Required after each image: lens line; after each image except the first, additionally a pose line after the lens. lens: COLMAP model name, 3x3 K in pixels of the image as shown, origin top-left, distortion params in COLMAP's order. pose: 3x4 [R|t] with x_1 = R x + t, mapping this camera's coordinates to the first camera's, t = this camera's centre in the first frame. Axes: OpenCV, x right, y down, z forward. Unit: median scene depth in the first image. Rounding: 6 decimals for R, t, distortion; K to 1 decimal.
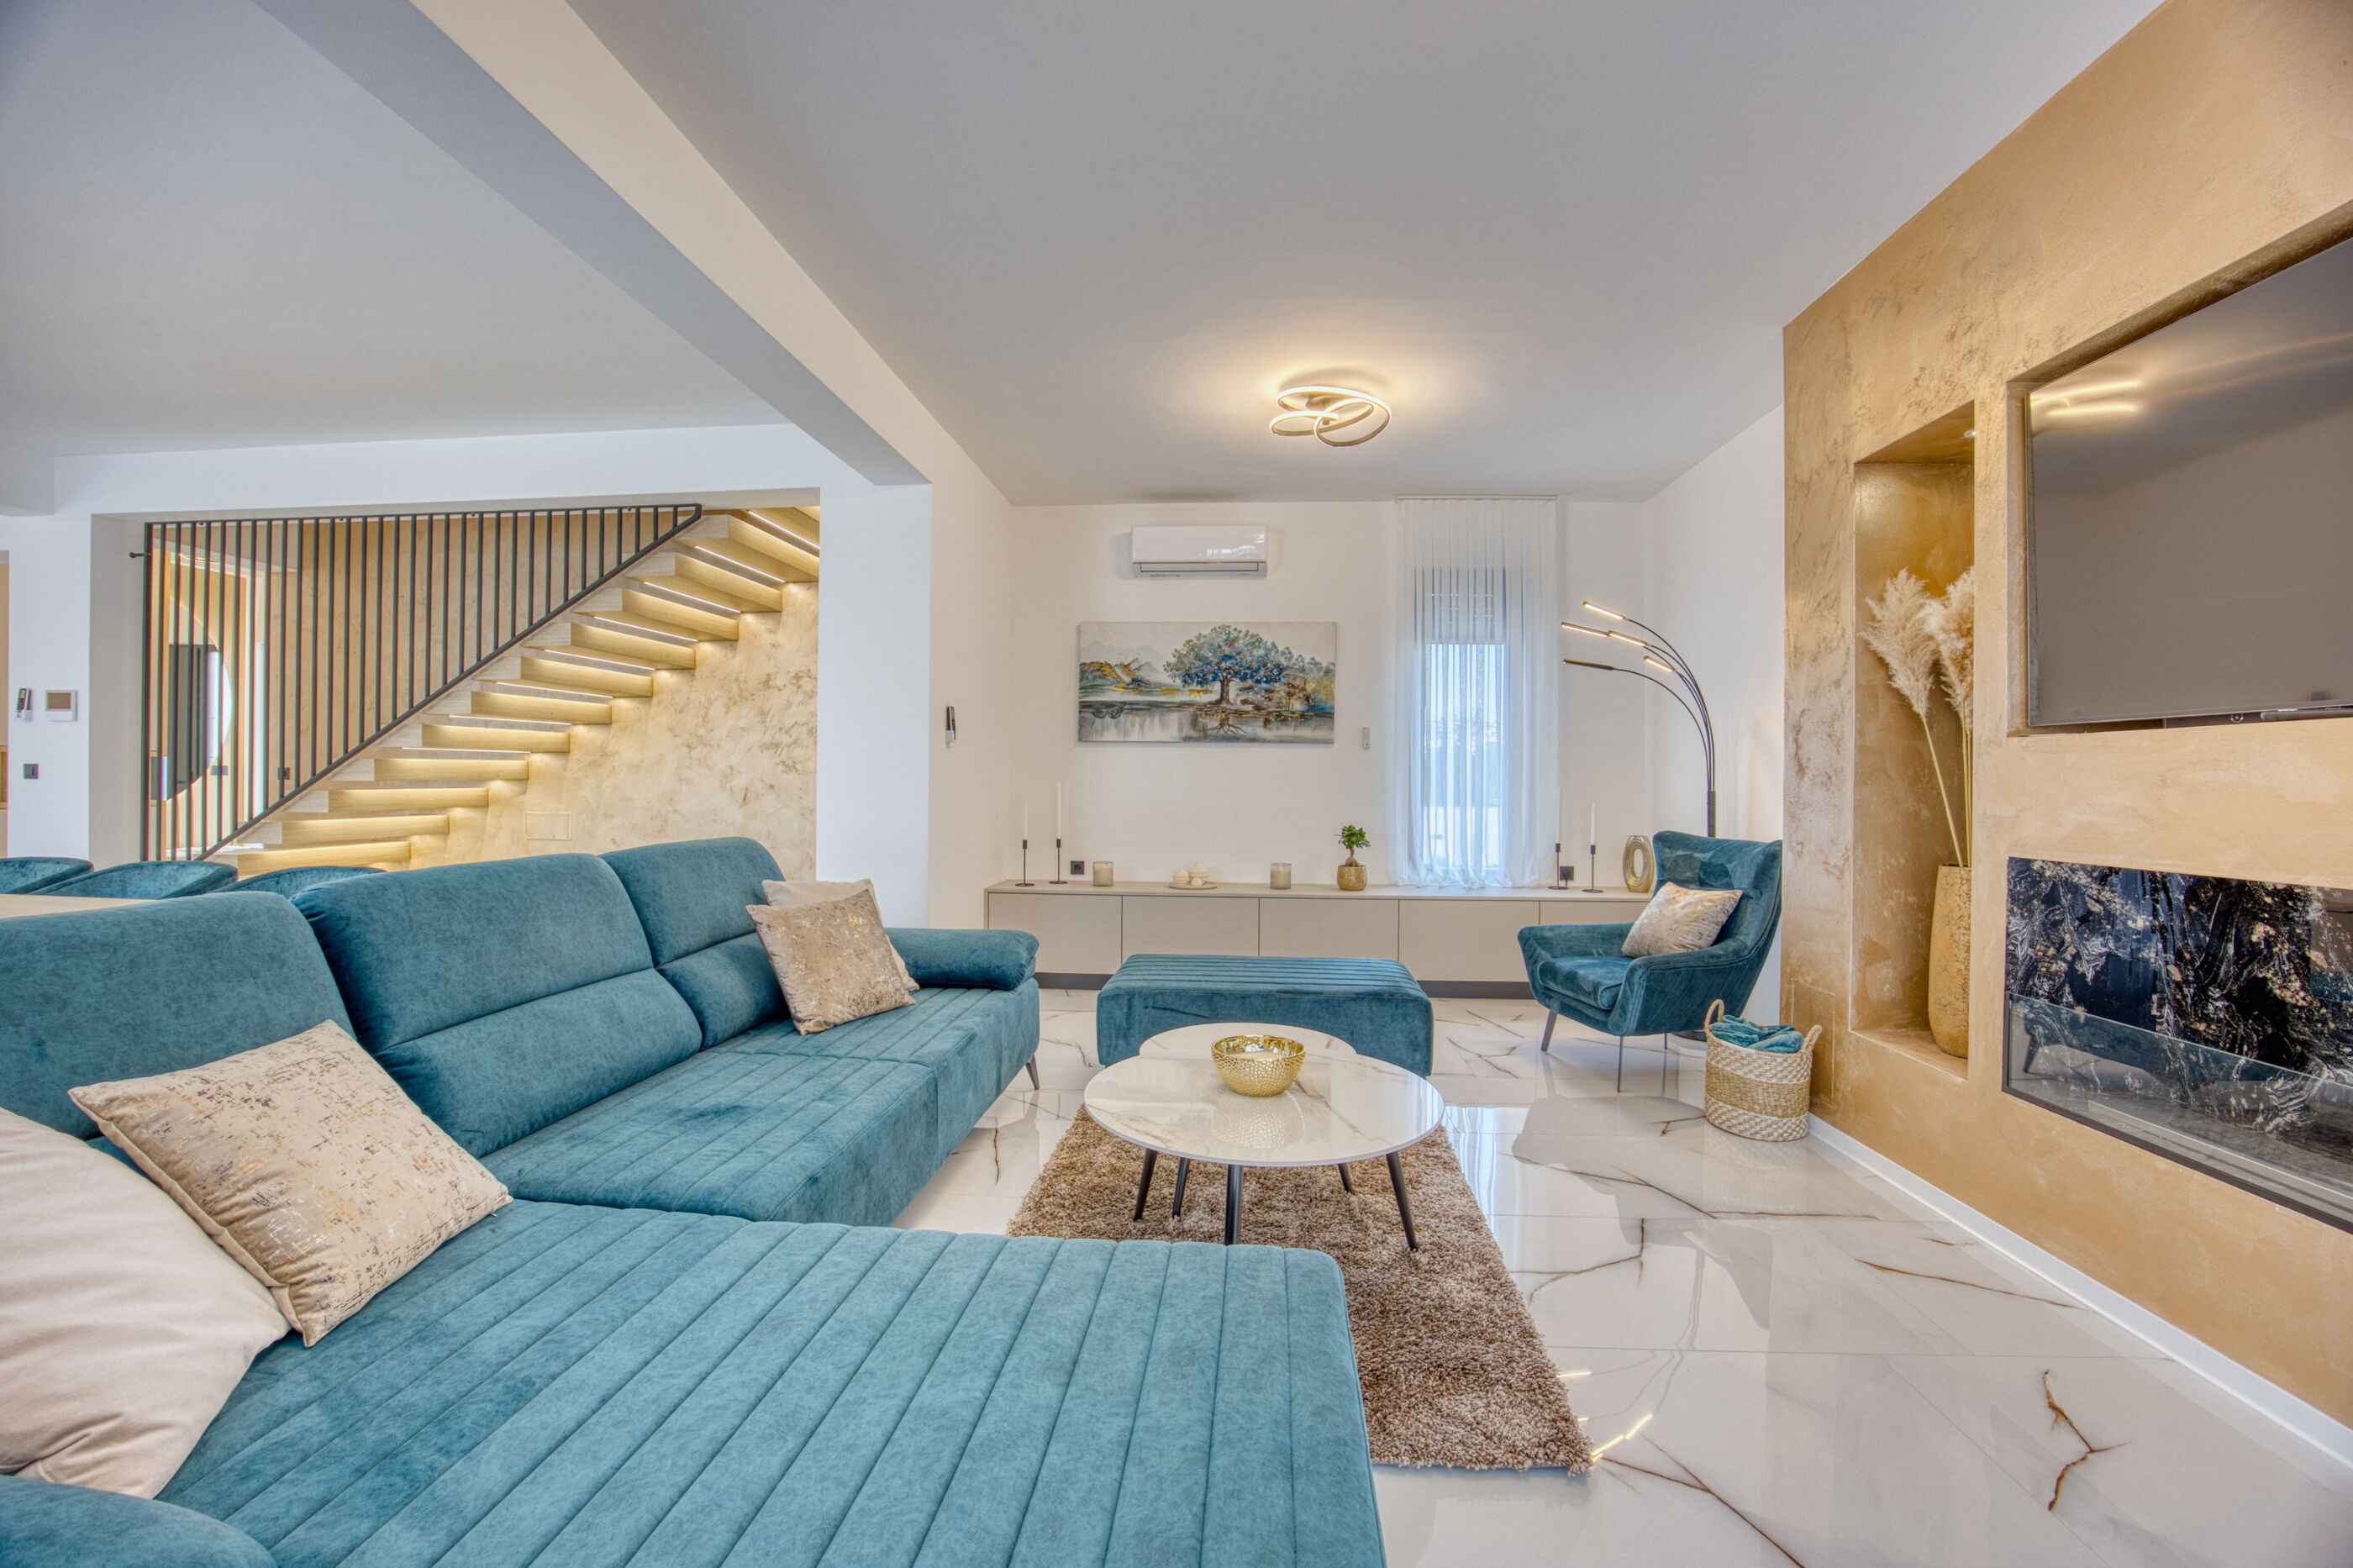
lens RADIAL K [[934.5, 0, 1173.9], [0, 934.5, 782.6], [0, 0, 1]] dist [-0.048643, 0.007081]
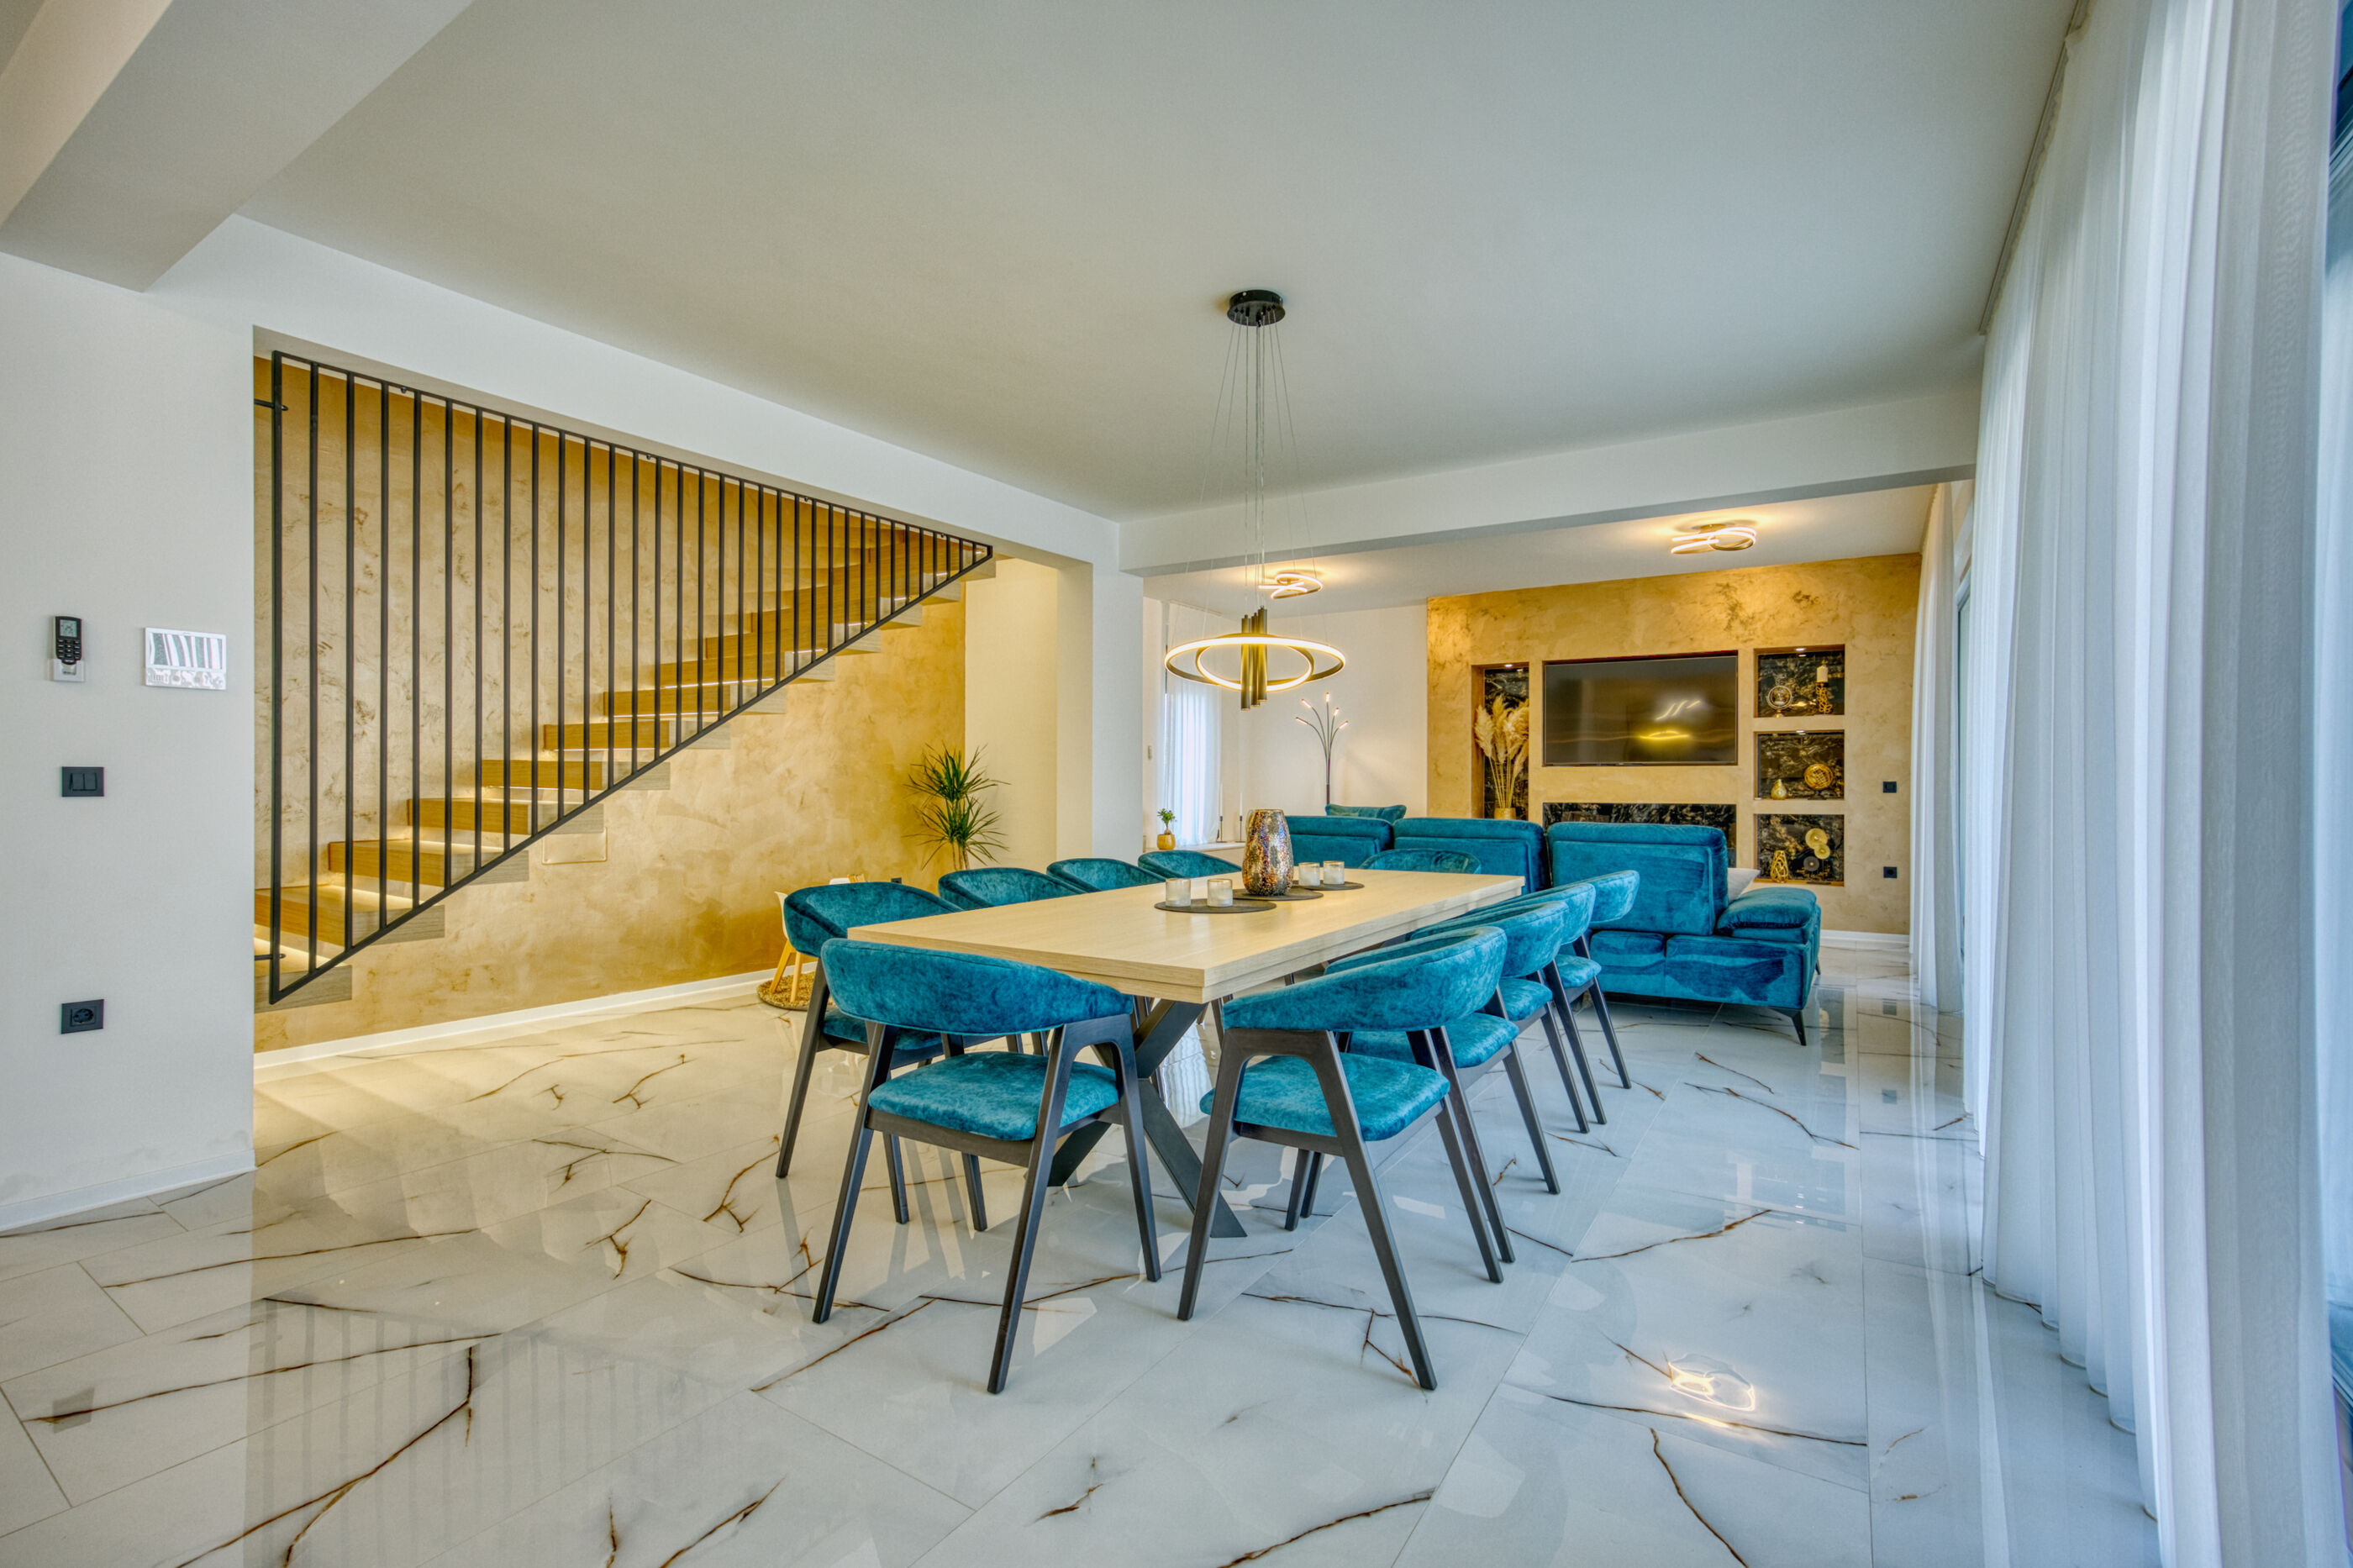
lens RADIAL K [[1033.3, 0, 1183.1], [0, 1033.3, 787.6], [0, 0, 1]] dist [-0.032241, 0.001237]
pose [[0.479097, -0.012681, 0.877670, -1.716539], [0.004212, 0.999917, 0.012149, -0.014364], [-0.877752, -0.002124, 0.479111, 0.181791]]
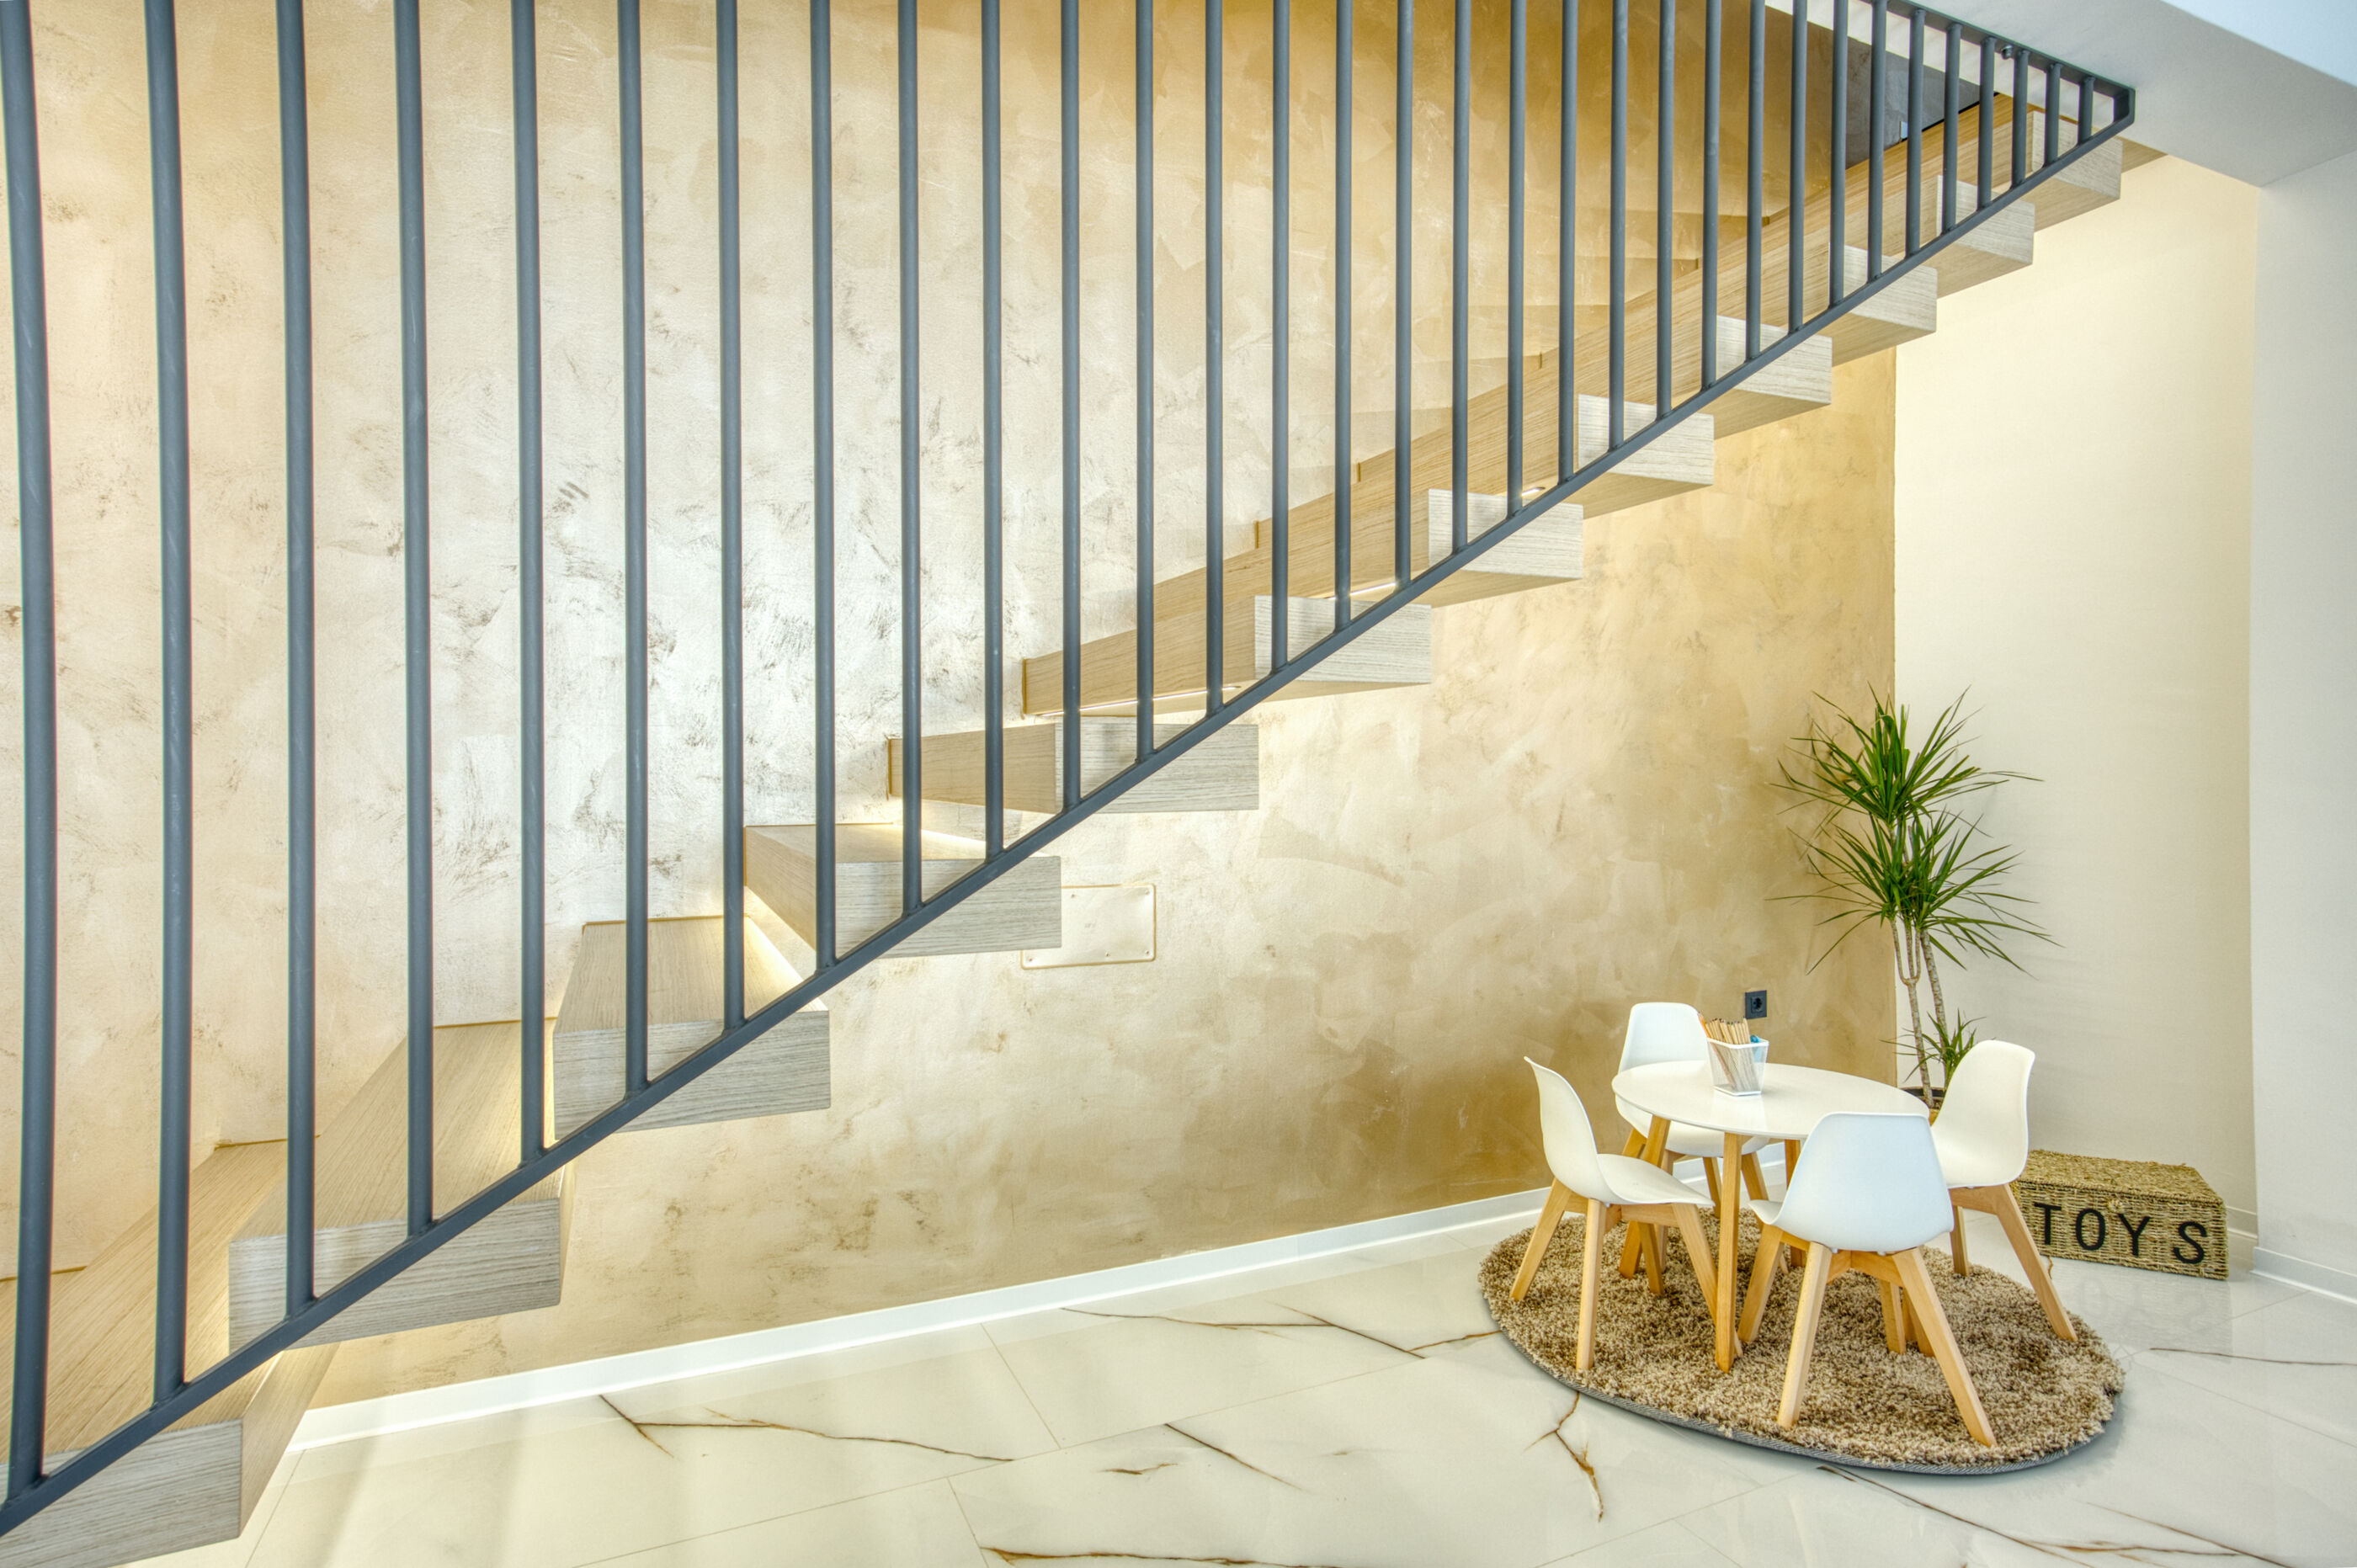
lens RADIAL K [[1230.5, 0, 1192.4], [0, 1230.5, 782.0], [0, 0, 1]] dist [0.006760, -0.000835]
pose [[0.879431, -0.014454, 0.475807, -1.257242], [0.015141, 0.999883, 0.002389, -0.011184], [-0.475785, 0.005103, 0.879547, 0.799263]]
